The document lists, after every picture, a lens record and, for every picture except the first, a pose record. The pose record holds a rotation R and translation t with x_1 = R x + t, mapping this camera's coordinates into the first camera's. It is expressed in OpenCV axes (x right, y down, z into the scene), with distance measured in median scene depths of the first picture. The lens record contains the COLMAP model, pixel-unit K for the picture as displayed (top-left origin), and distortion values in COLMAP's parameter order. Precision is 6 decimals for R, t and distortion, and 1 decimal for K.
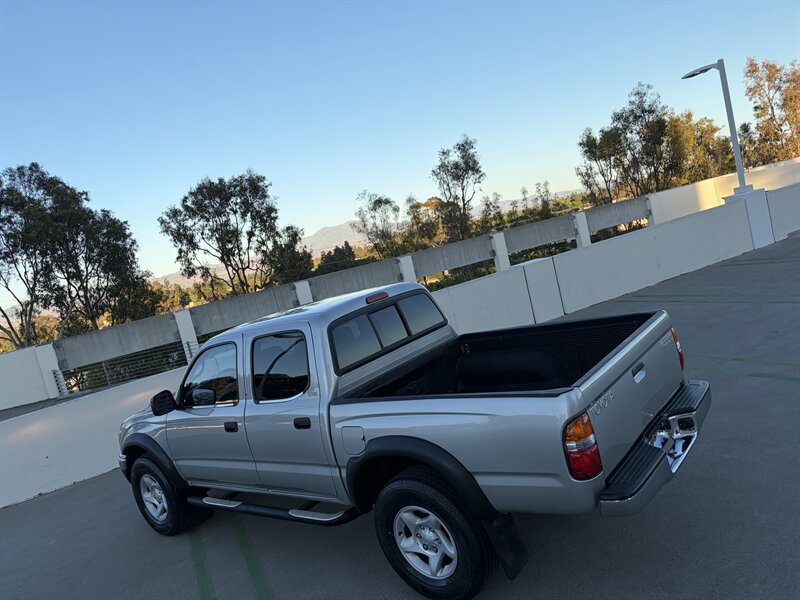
lens RADIAL K [[611.3, 0, 394.4], [0, 611.3, 310.7], [0, 0, 1]] dist [0.049541, -0.047859]
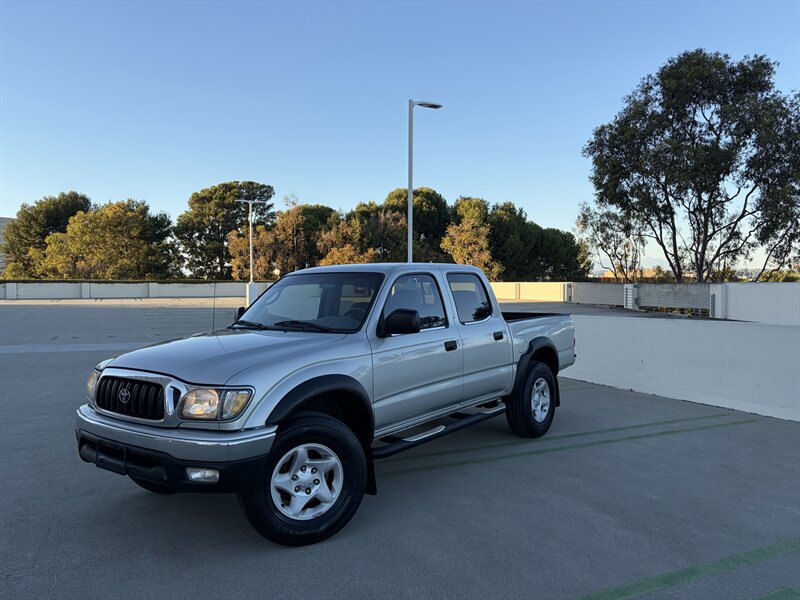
lens RADIAL K [[611.3, 0, 396.0], [0, 611.3, 306.7], [0, 0, 1]] dist [0.049541, -0.047859]
pose [[-0.046123, 0.222863, 0.973758, -0.203575], [0.136266, 0.967087, -0.214882, 0.052366], [-0.989598, 0.122779, -0.074974, 0.178947]]
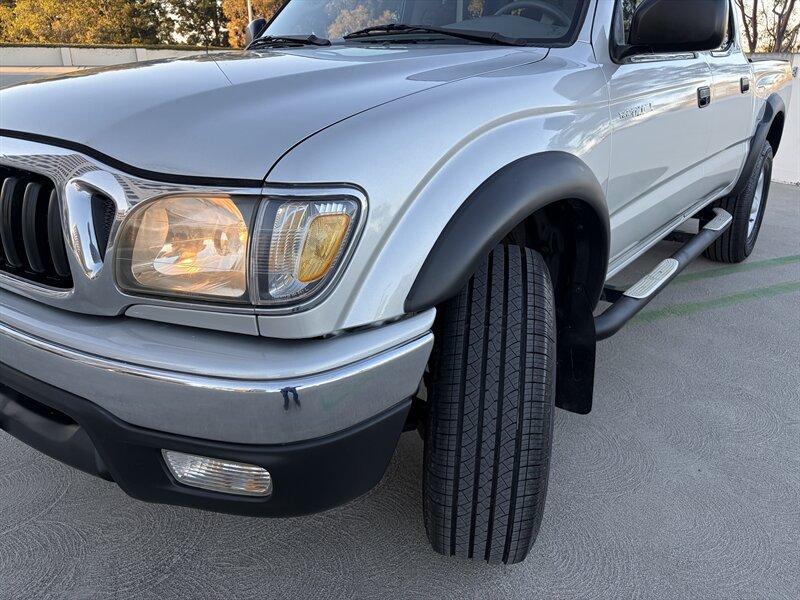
lens RADIAL K [[611.3, 0, 406.3], [0, 611.3, 306.5], [0, 0, 1]] dist [0.049541, -0.047859]
pose [[-0.048016, -0.118717, 0.991766, -0.121632], [0.122421, 0.984727, 0.123802, 0.041011], [-0.991316, 0.127357, -0.032749, 0.198010]]
